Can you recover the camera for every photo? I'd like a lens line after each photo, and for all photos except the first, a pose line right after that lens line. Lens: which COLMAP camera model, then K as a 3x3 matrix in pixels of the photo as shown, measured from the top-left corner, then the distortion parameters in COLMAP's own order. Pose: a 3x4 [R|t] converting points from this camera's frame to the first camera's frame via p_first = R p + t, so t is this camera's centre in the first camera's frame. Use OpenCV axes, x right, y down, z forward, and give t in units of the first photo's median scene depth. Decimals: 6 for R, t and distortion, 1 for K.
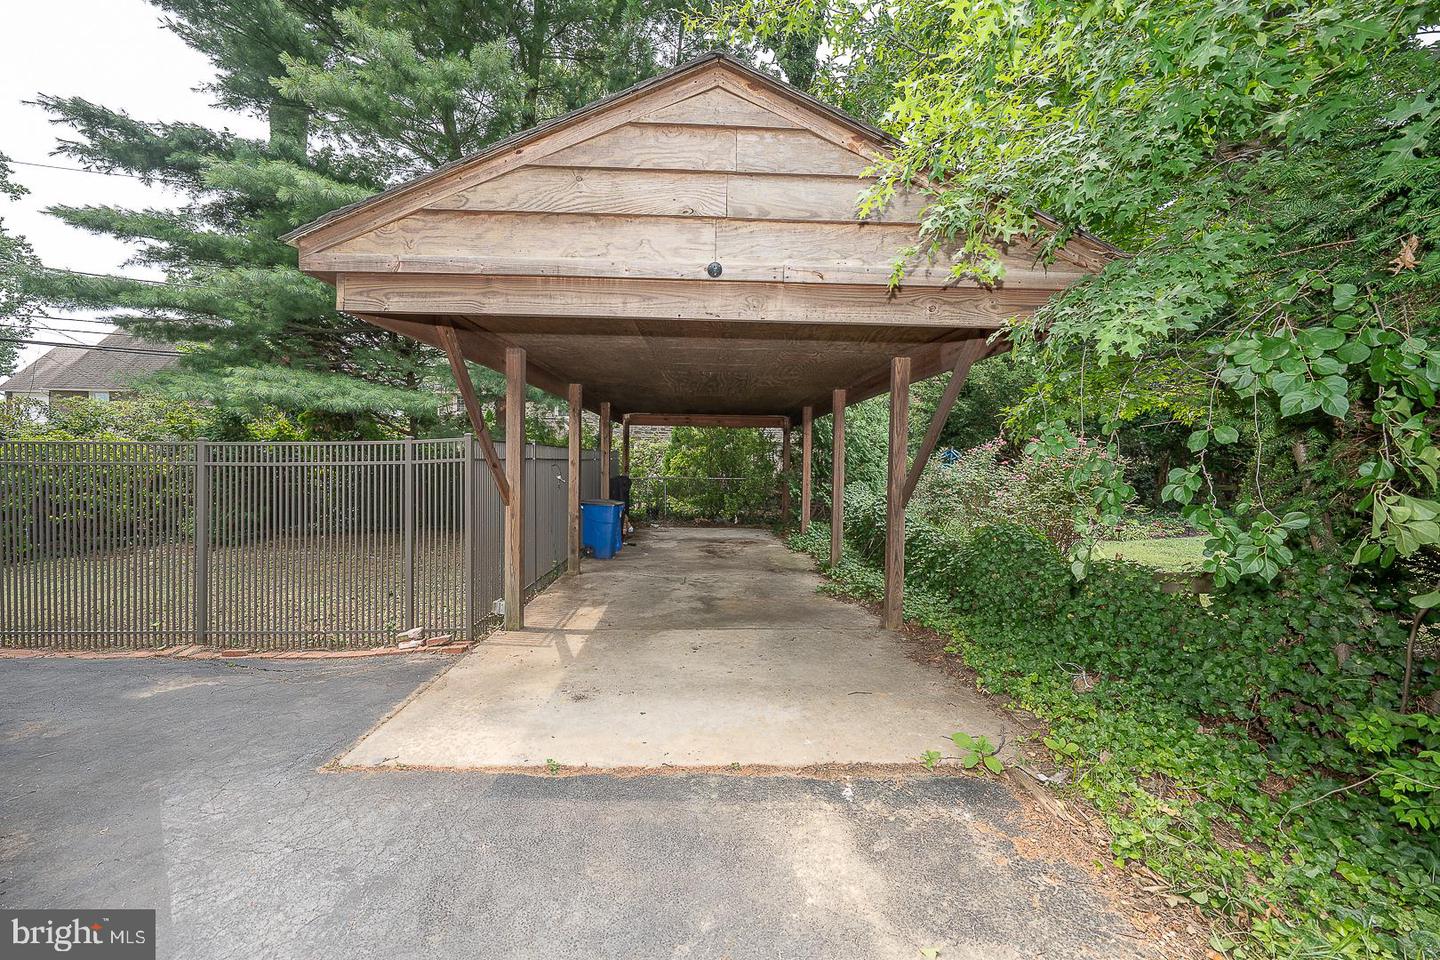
lens RADIAL K [[580.0, 0, 720.3], [0, 580.0, 477.6], [0, 0, 1]] dist [-0.012450, -0.000041]
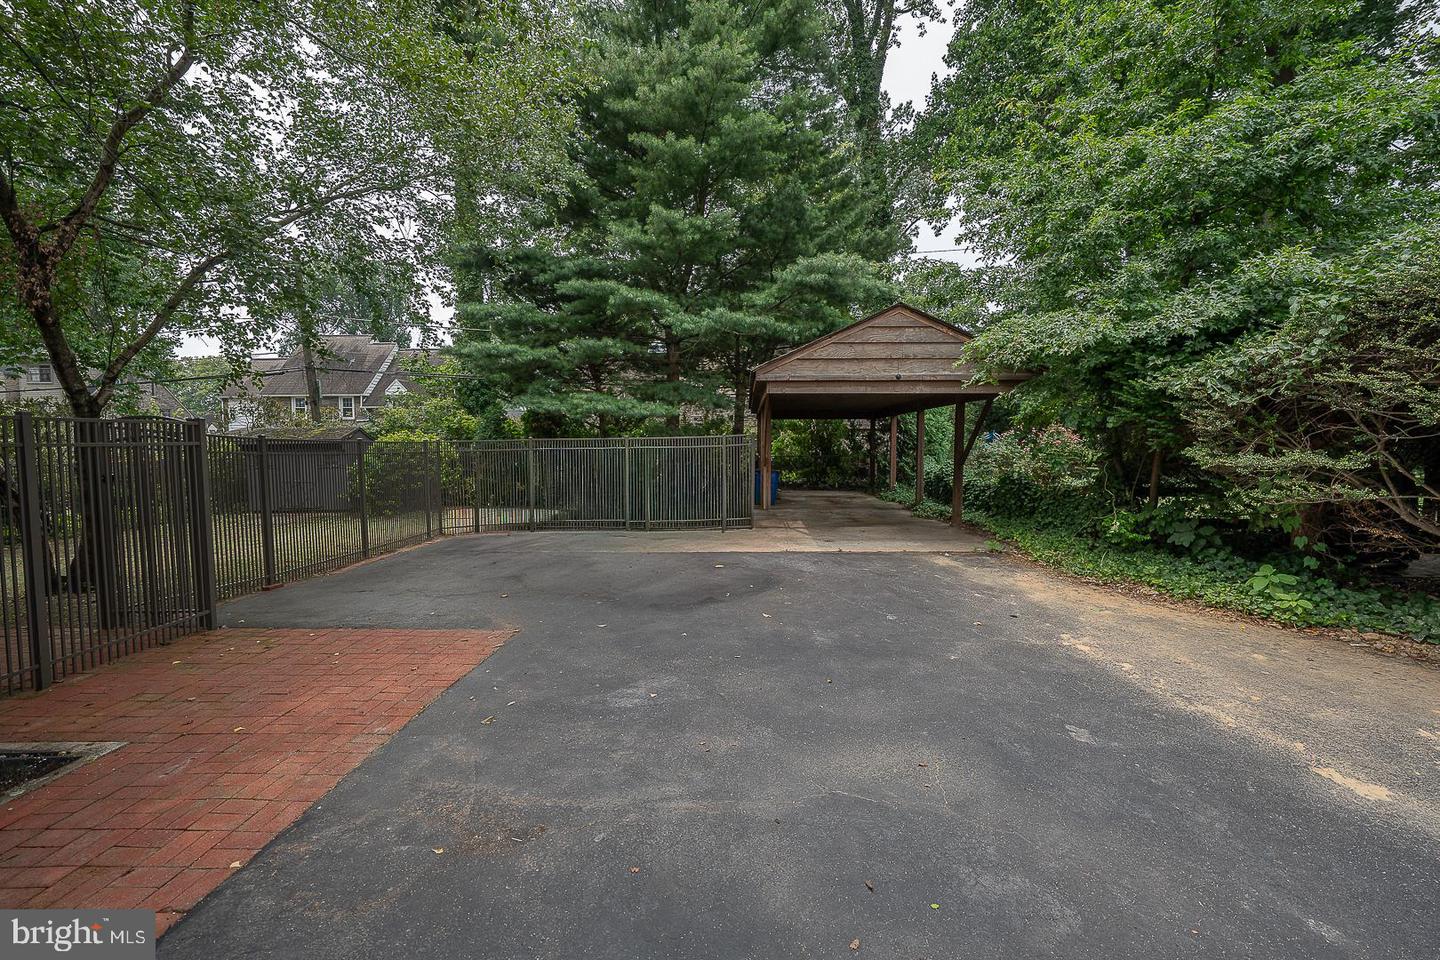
lens RADIAL K [[580.0, 0, 719.3], [0, 580.0, 476.0], [0, 0, 1]] dist [-0.012450, -0.000041]
pose [[0.997106, -0.010039, -0.075357, -0.240064], [0.012053, 0.999581, 0.026321, 0.017387], [0.075061, -0.027153, 0.996809, -0.685168]]
